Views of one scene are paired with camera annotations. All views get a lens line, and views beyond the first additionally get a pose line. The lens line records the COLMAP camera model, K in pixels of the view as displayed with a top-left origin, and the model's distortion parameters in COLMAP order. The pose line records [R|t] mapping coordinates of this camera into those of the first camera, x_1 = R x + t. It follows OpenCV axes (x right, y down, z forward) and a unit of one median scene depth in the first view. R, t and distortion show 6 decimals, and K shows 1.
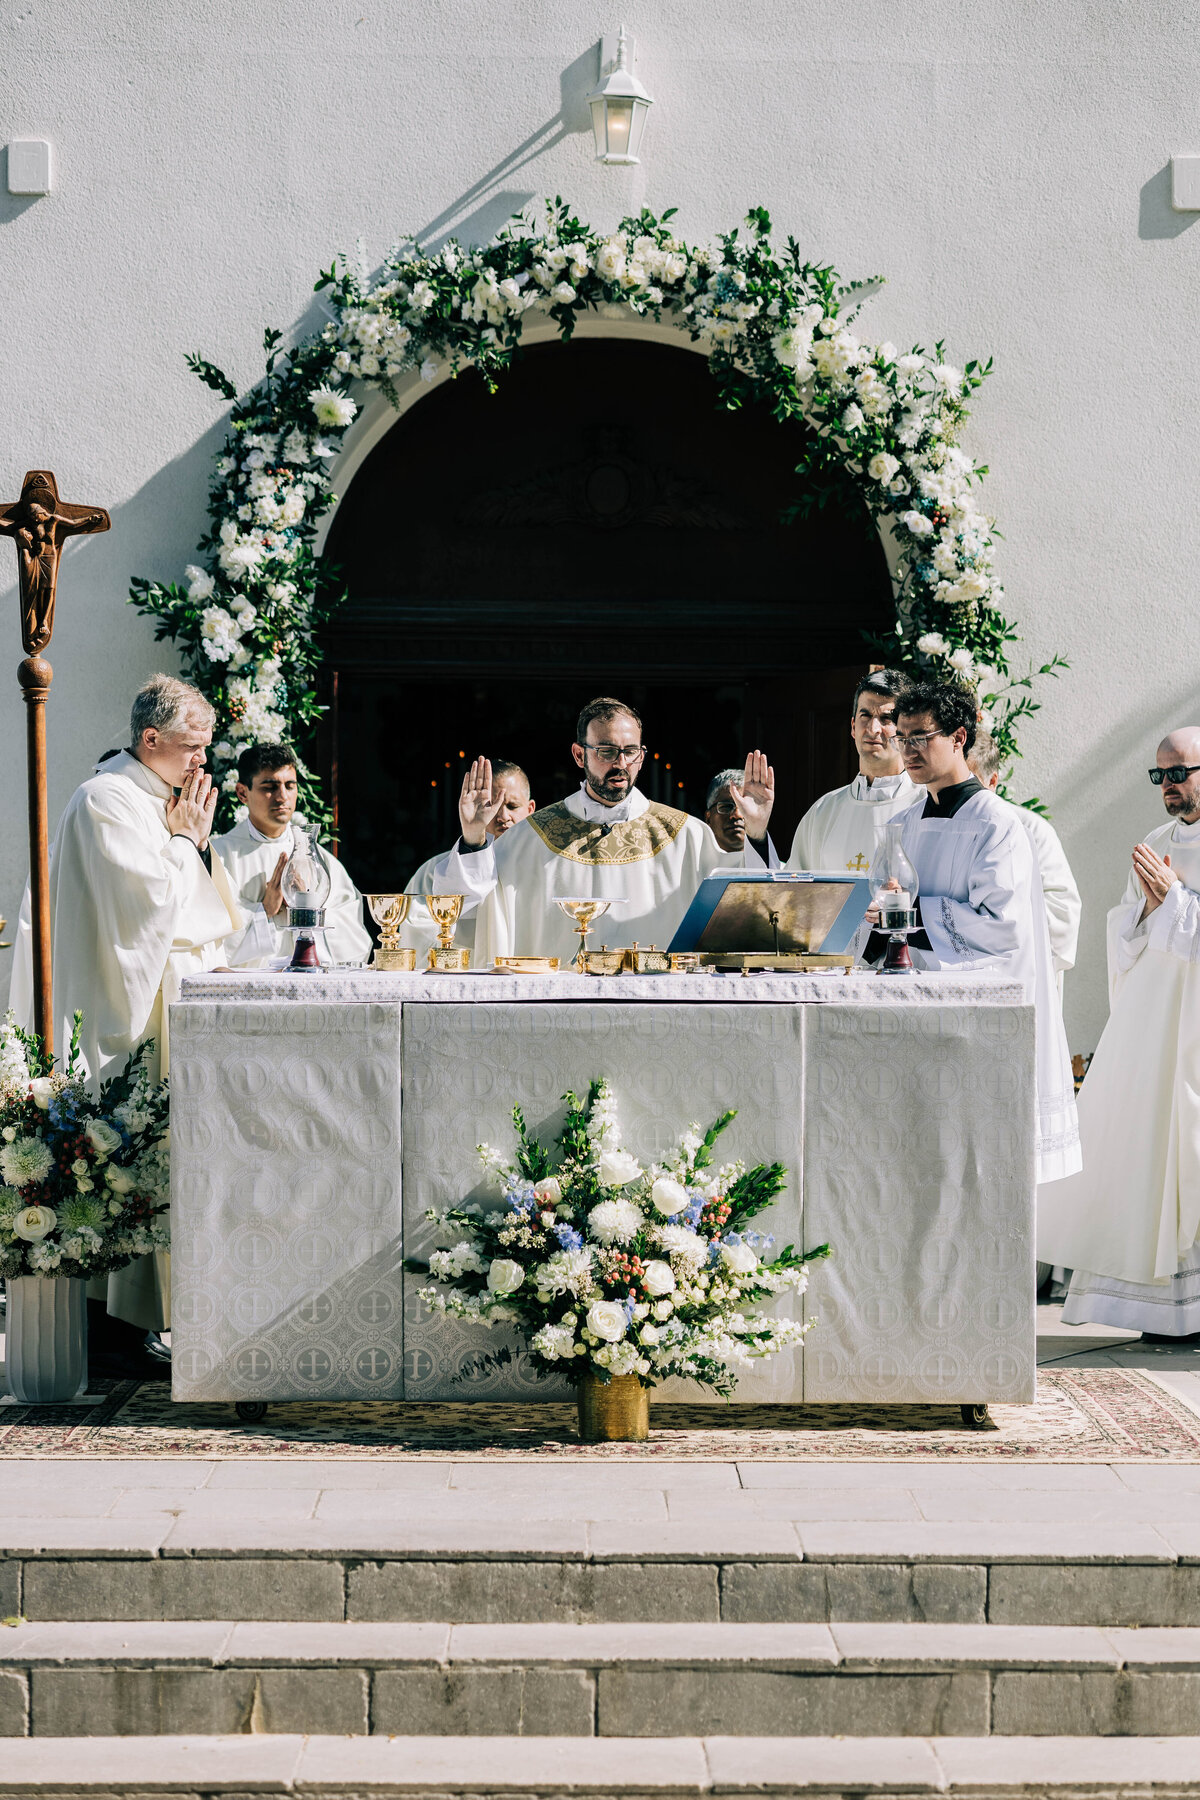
lens RADIAL K [[4444.9, 0, 600.0], [0, 4444.9, 900.0], [0, 0, 1]] dist [-0.292473, 6.526559]
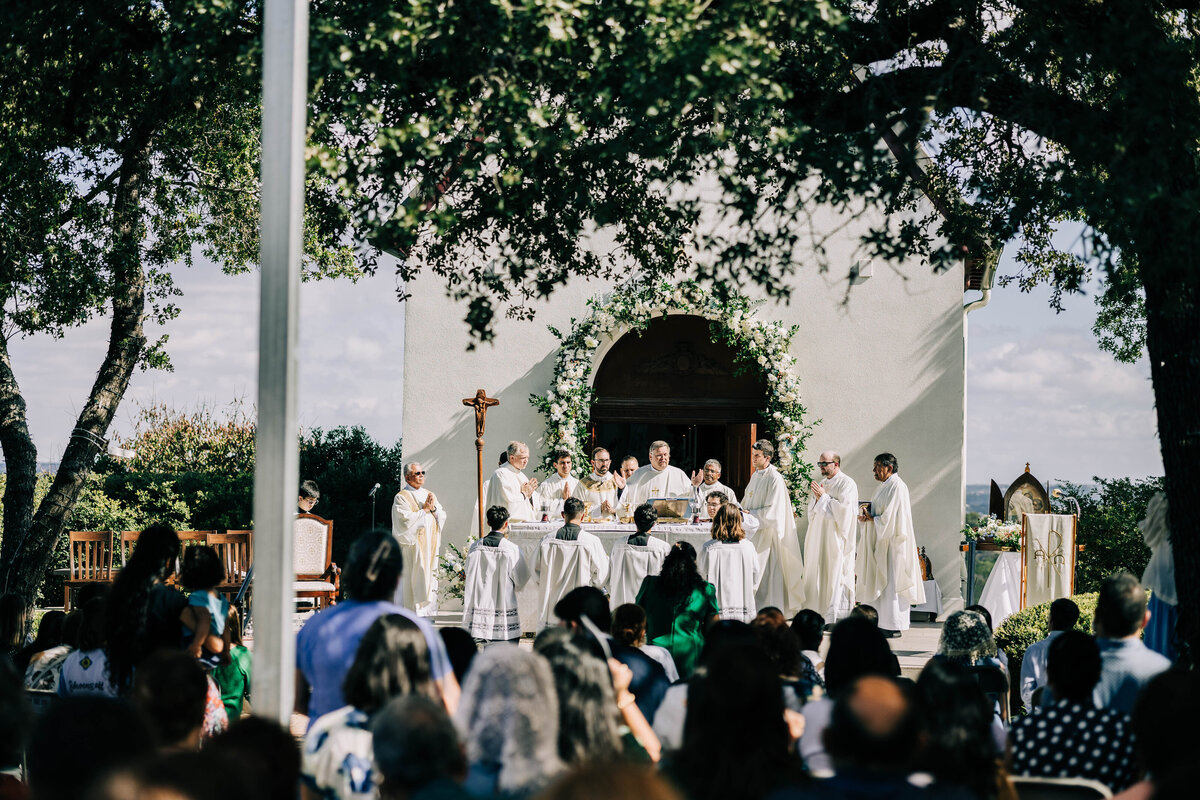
lens RADIAL K [[2963.3, 0, 599.1], [0, 2963.3, 338.7], [0, 0, 1]] dist [-0.292473, 6.526559]
pose [[0.989162, 0.000229, -0.146830, 0.262415], [-0.004592, 0.999558, -0.029372, -0.049938], [0.146758, 0.029728, 0.988726, -1.135181]]
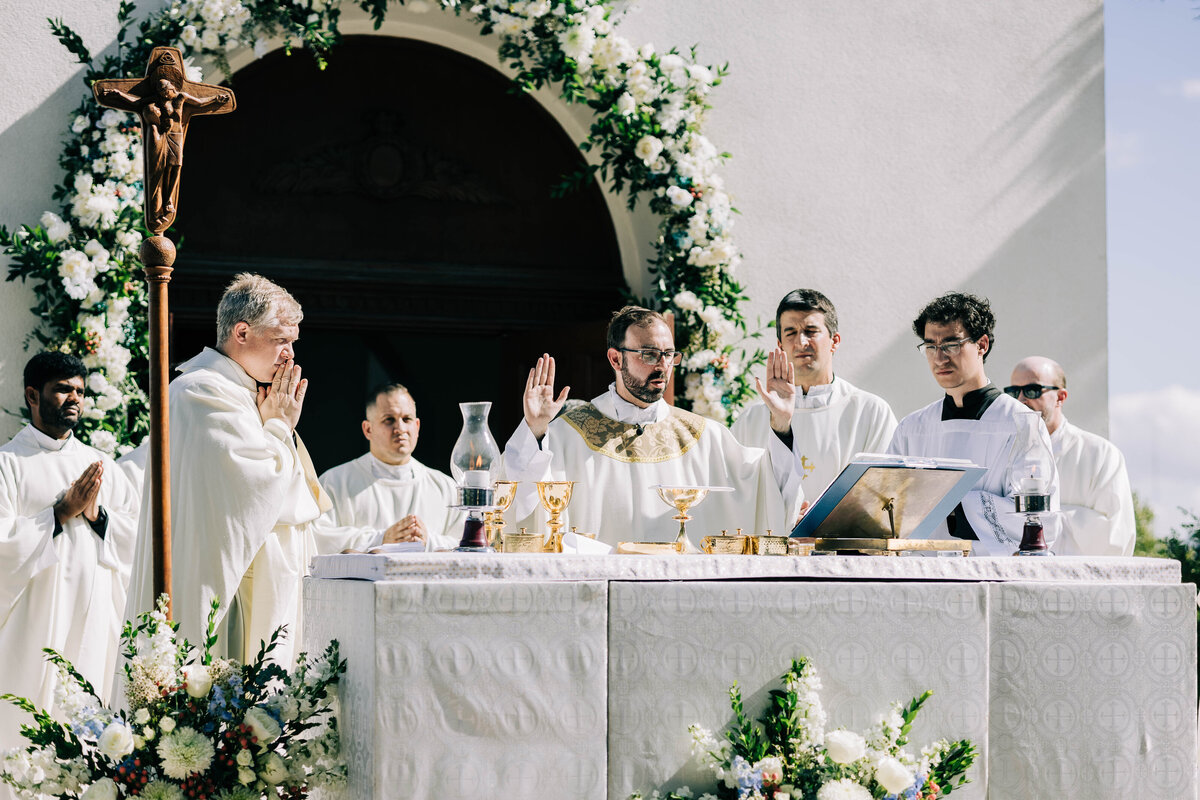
lens RADIAL K [[2963.3, 0, 599.1], [0, 2963.3, 338.7], [0, 0, 1]] dist [-0.292473, 6.526559]
pose [[0.961240, 0.022708, 0.274777, -0.161865], [0.000475, 0.996465, -0.084013, 0.017487], [-0.275713, 0.080887, 0.957831, 0.264096]]
